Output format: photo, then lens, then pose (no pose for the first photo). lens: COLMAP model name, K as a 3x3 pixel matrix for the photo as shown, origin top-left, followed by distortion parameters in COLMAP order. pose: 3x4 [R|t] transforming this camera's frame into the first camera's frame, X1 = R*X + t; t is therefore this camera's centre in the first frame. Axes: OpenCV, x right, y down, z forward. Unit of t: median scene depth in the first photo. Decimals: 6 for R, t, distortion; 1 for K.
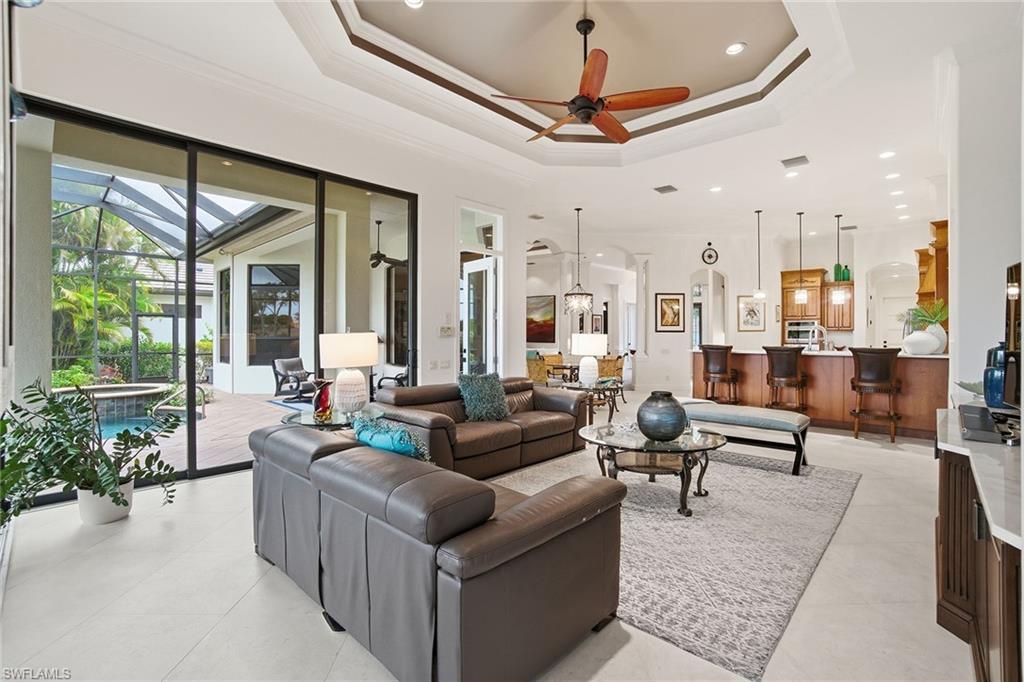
lens RADIAL K [[473.1, 0, 512.2], [0, 473.1, 341.6], [0, 0, 1]] dist [-0.039400, 0.013559]
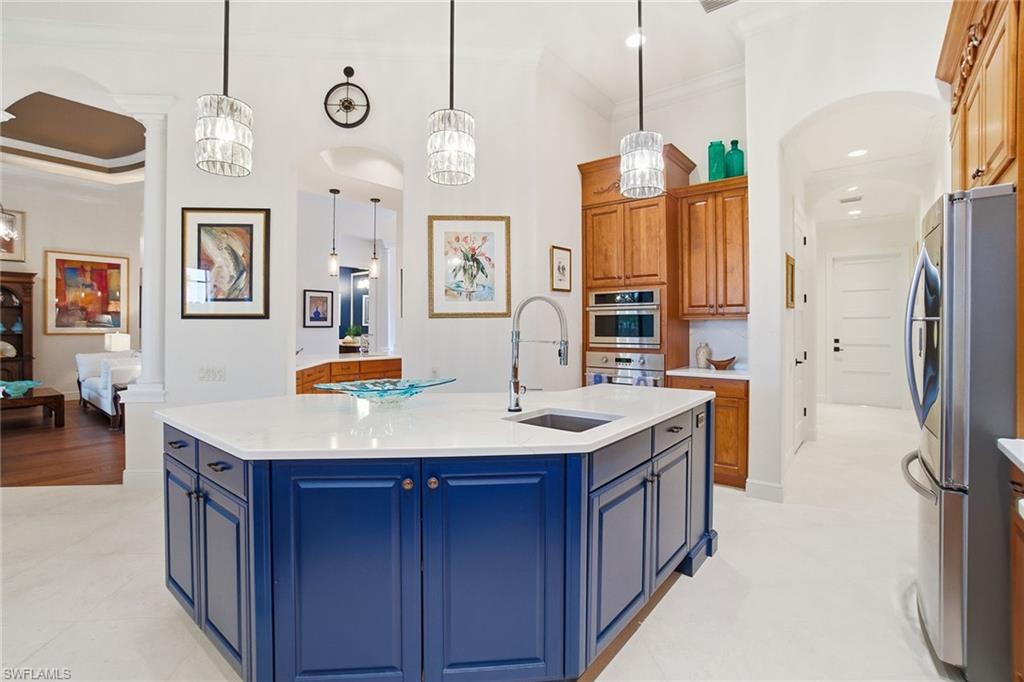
lens RADIAL K [[473.1, 0, 510.8], [0, 473.1, 334.5], [0, 0, 1]] dist [-0.039400, 0.013559]
pose [[0.998915, 0.001090, 0.046554, 0.526217], [-0.001108, 0.999999, 0.000366, -0.008781], [-0.046553, -0.000417, 0.998916, 0.640486]]
